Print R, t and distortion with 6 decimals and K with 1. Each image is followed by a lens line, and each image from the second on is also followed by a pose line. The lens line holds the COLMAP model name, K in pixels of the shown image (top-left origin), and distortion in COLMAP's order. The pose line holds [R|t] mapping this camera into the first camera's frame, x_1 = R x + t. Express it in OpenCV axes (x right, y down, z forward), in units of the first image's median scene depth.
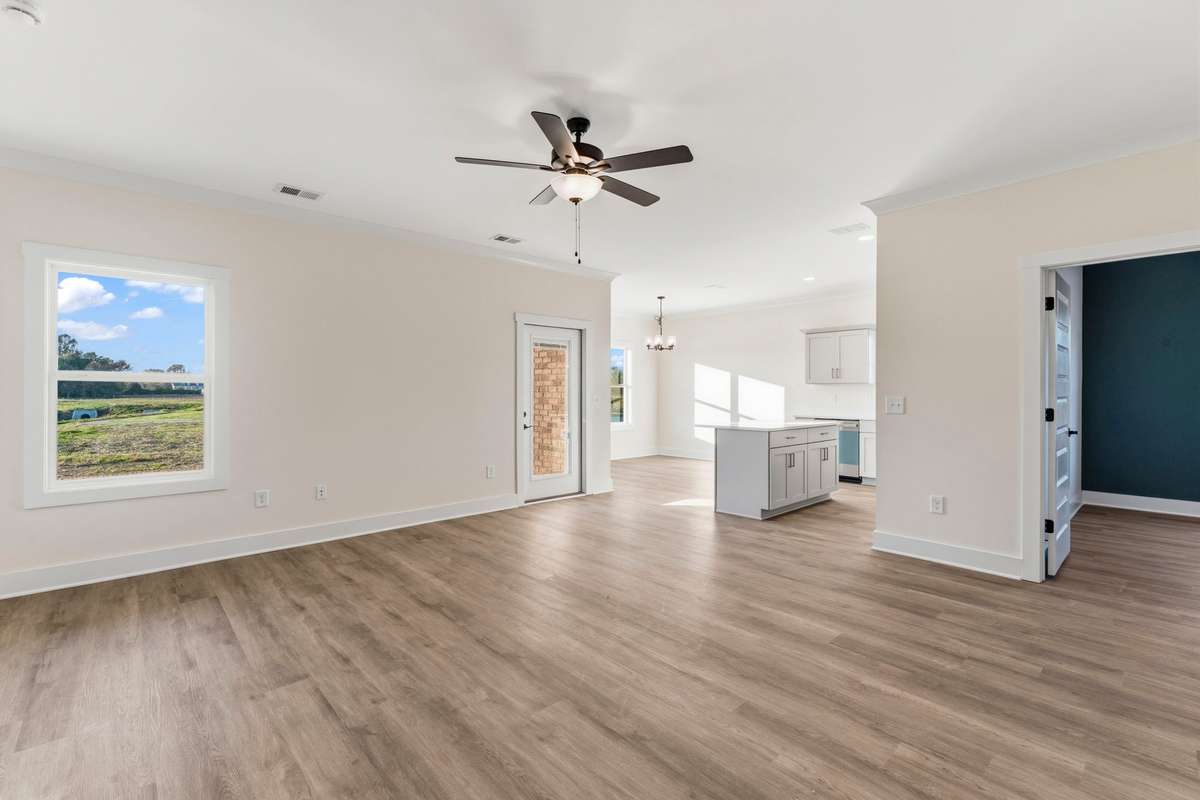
lens RADIAL K [[532.9, 0, 598.1], [0, 532.9, 401.6], [0, 0, 1]] dist [-0.003999, -0.000978]
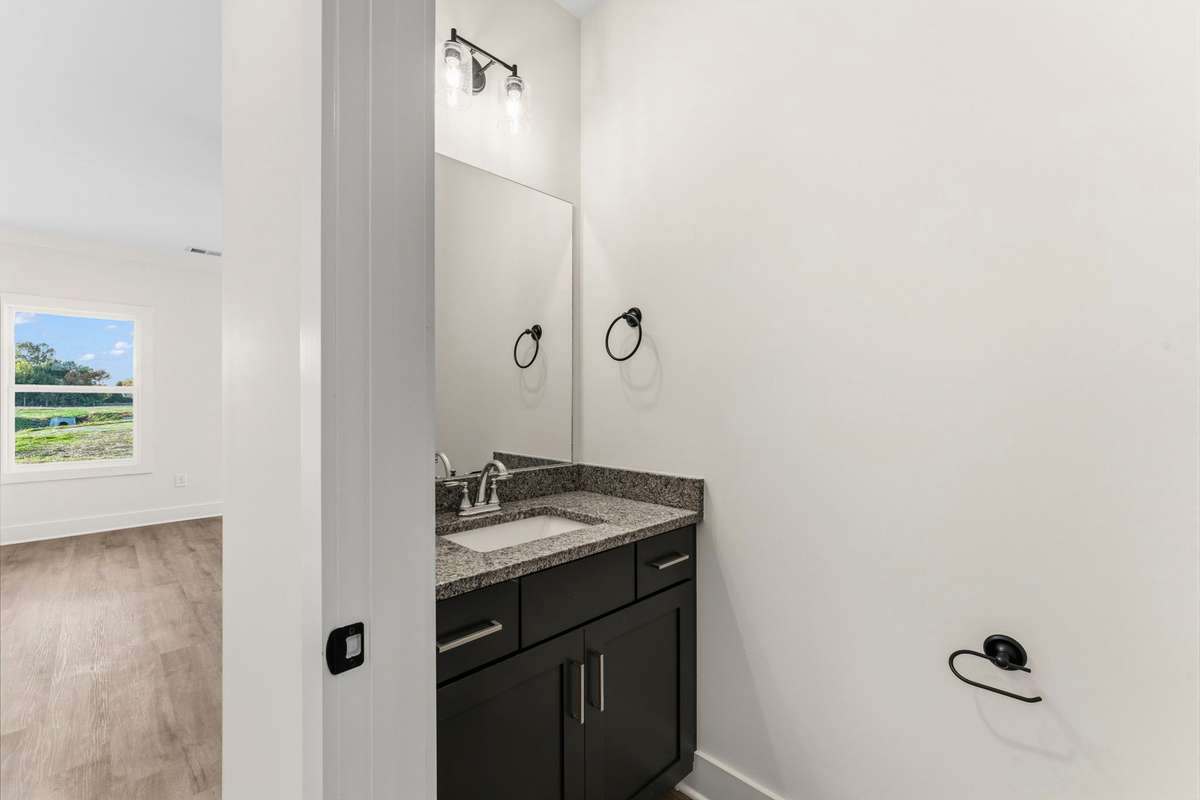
lens RADIAL K [[490.0, 0, 595.6], [0, 490.0, 411.9], [0, 0, 1]] dist [-0.002604, -0.000989]
pose [[0.998230, -0.001740, 0.059439, 0.412300], [0.001360, 0.999978, 0.006435, 0.004804], [-0.059449, -0.006342, 0.998211, -0.351521]]
